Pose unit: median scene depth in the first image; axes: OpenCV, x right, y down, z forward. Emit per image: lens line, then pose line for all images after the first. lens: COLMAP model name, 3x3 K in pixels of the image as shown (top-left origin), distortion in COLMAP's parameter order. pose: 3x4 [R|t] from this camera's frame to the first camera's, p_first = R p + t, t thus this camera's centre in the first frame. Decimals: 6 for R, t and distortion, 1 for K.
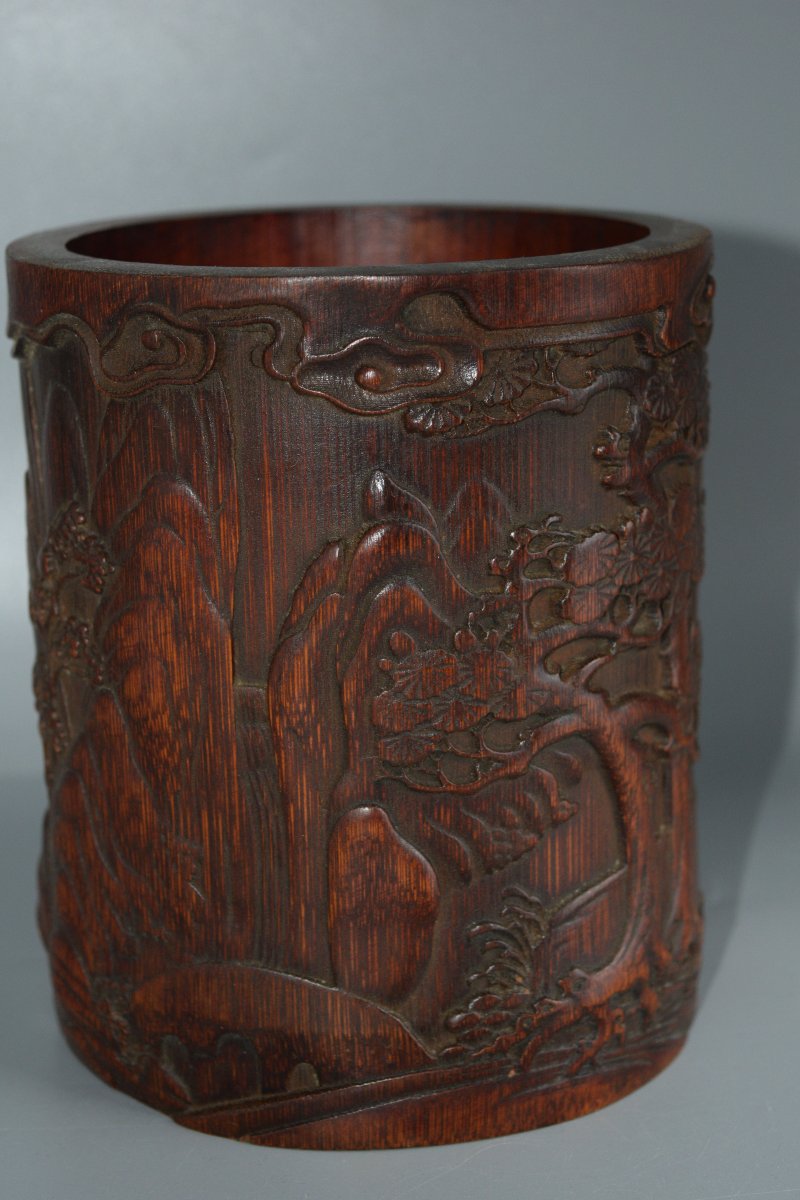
lens RADIAL K [[2278.7, 0, 400.0], [0, 2278.7, 600.0], [0, 0, 1]] dist [-0.009386, -0.059327]
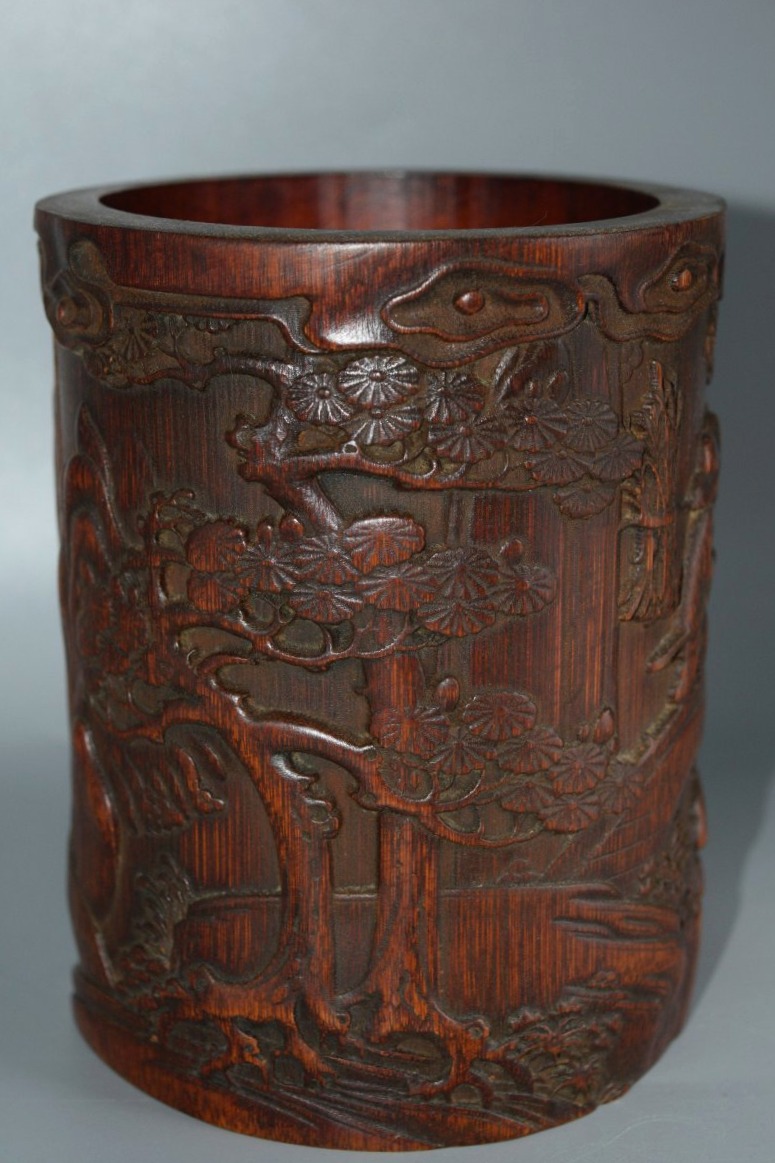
lens RADIAL K [[2208.4, 0, 387.5], [0, 2208.4, 581.5], [0, 0, 1]] dist [-0.009386, -0.059327]
pose [[0.425146, 0.250837, -0.869673, 0.905429], [-0.251315, 0.955766, 0.152811, -0.160760], [0.869535, 0.153595, 0.469380, 0.620775]]
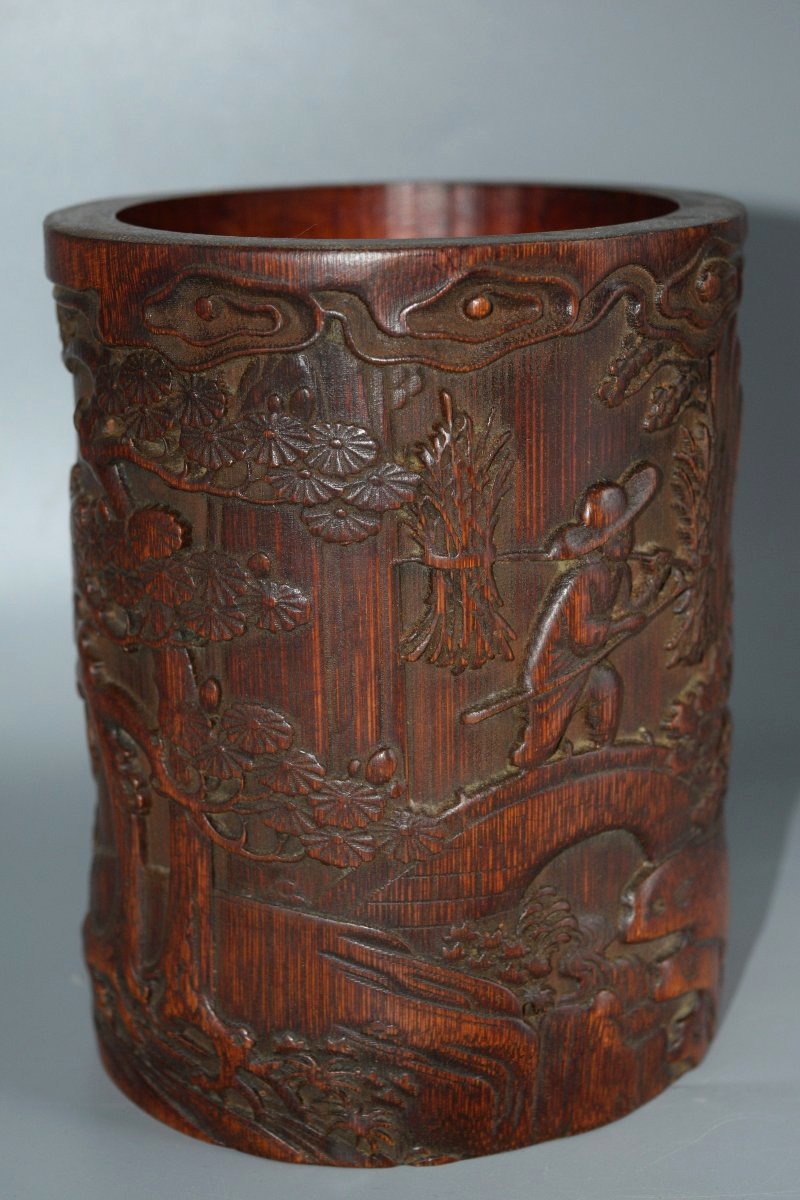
lens RADIAL K [[2278.7, 0, 400.0], [0, 2278.7, 600.0], [0, 0, 1]] dist [-0.009386, -0.059327]
pose [[-0.264160, 0.274708, -0.924529, 0.978244], [-0.245902, 0.907717, 0.339973, -0.359938], [0.932605, 0.317151, -0.172232, 1.298237]]
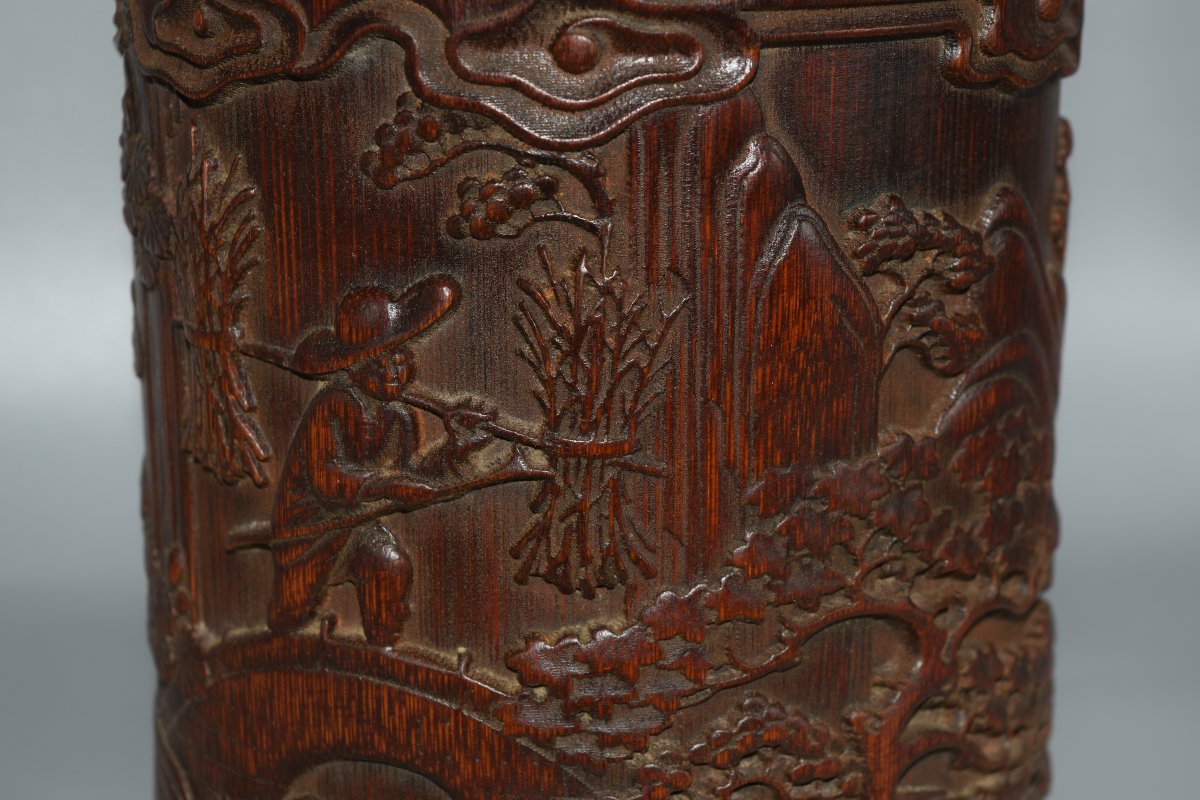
lens RADIAL K [[2684.7, 0, 600.0], [0, 2684.7, 400.0], [0, 0, 1]] dist [-0.026840, -0.225384]
pose [[-0.966173, 0.083262, -0.244083, 0.198084], [-0.054354, 0.859445, 0.508330, -0.495097], [0.252101, 0.504402, -0.825847, 1.914307]]
